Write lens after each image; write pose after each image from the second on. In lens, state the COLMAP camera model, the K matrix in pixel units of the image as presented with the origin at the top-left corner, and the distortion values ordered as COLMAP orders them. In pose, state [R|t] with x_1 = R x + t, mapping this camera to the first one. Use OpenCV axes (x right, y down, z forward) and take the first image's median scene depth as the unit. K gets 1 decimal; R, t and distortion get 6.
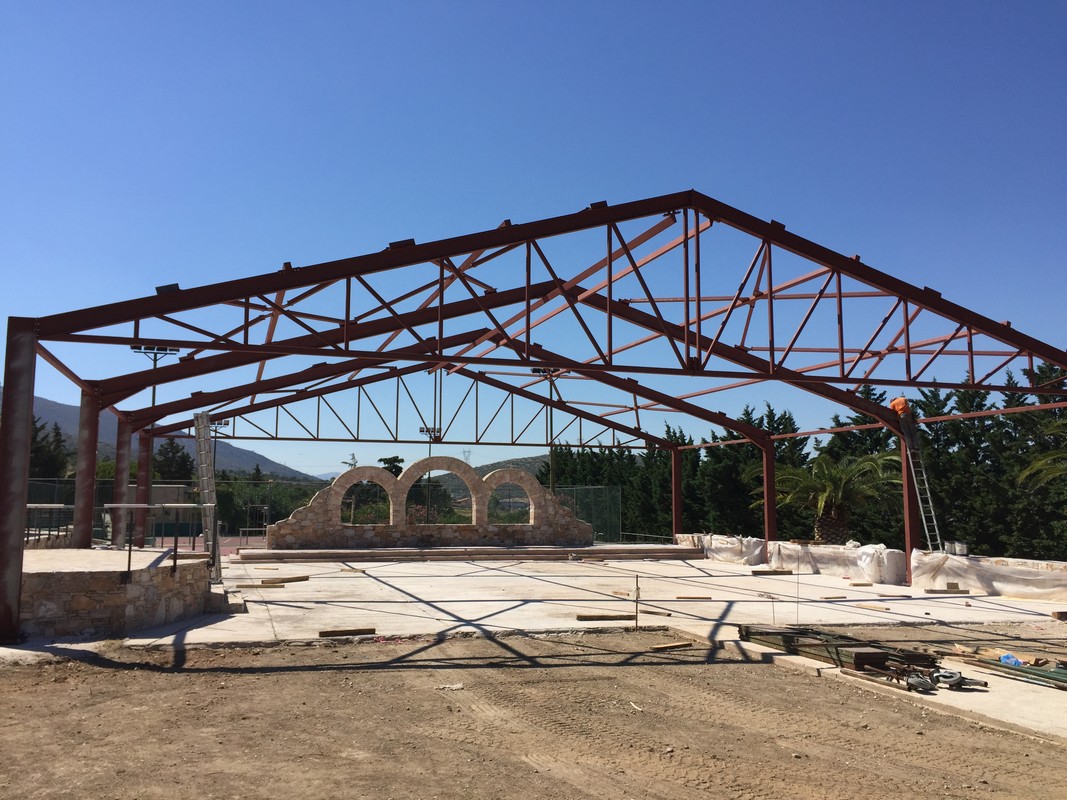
lens RADIAL K [[911.5, 0, 536.0], [0, 911.5, 402.1], [0, 0, 1]] dist [0.090883, -0.117073]
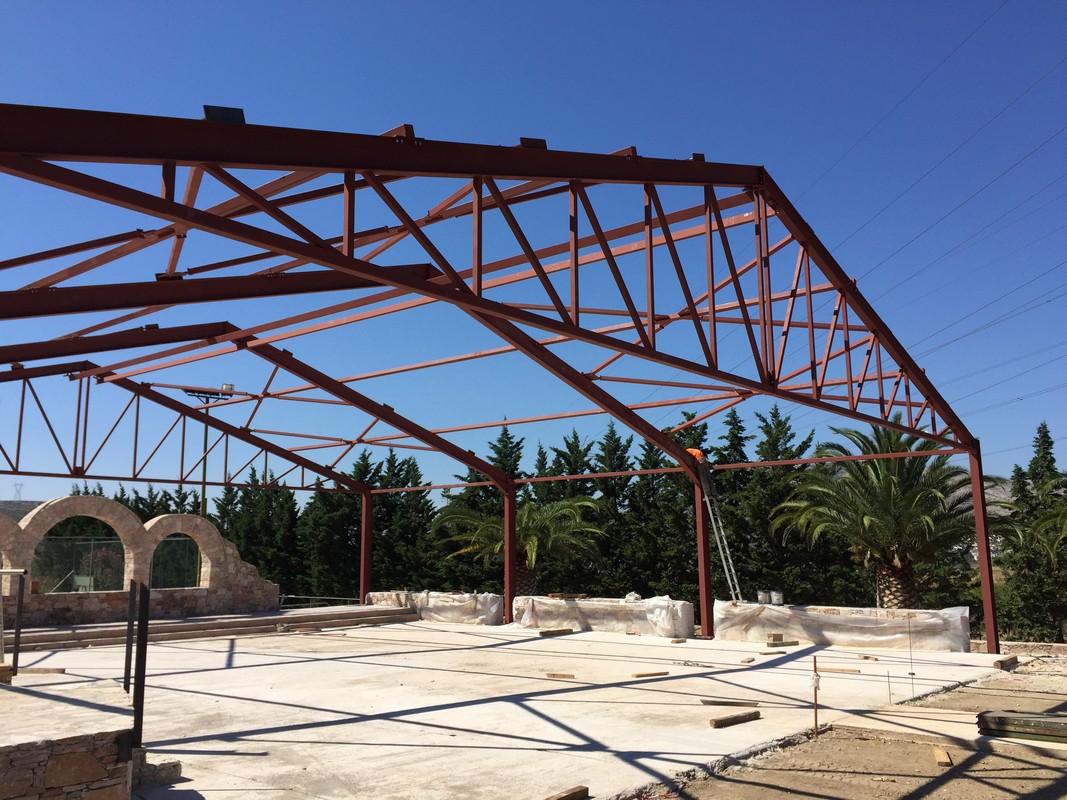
lens RADIAL K [[911.5, 0, 534.2], [0, 911.5, 395.3], [0, 0, 1]] dist [0.090883, -0.117073]
pose [[0.848867, 0.079226, 0.522636, -0.214127], [-0.046373, 0.996054, -0.075673, 0.021938], [-0.526569, 0.040000, 0.849191, 0.219590]]
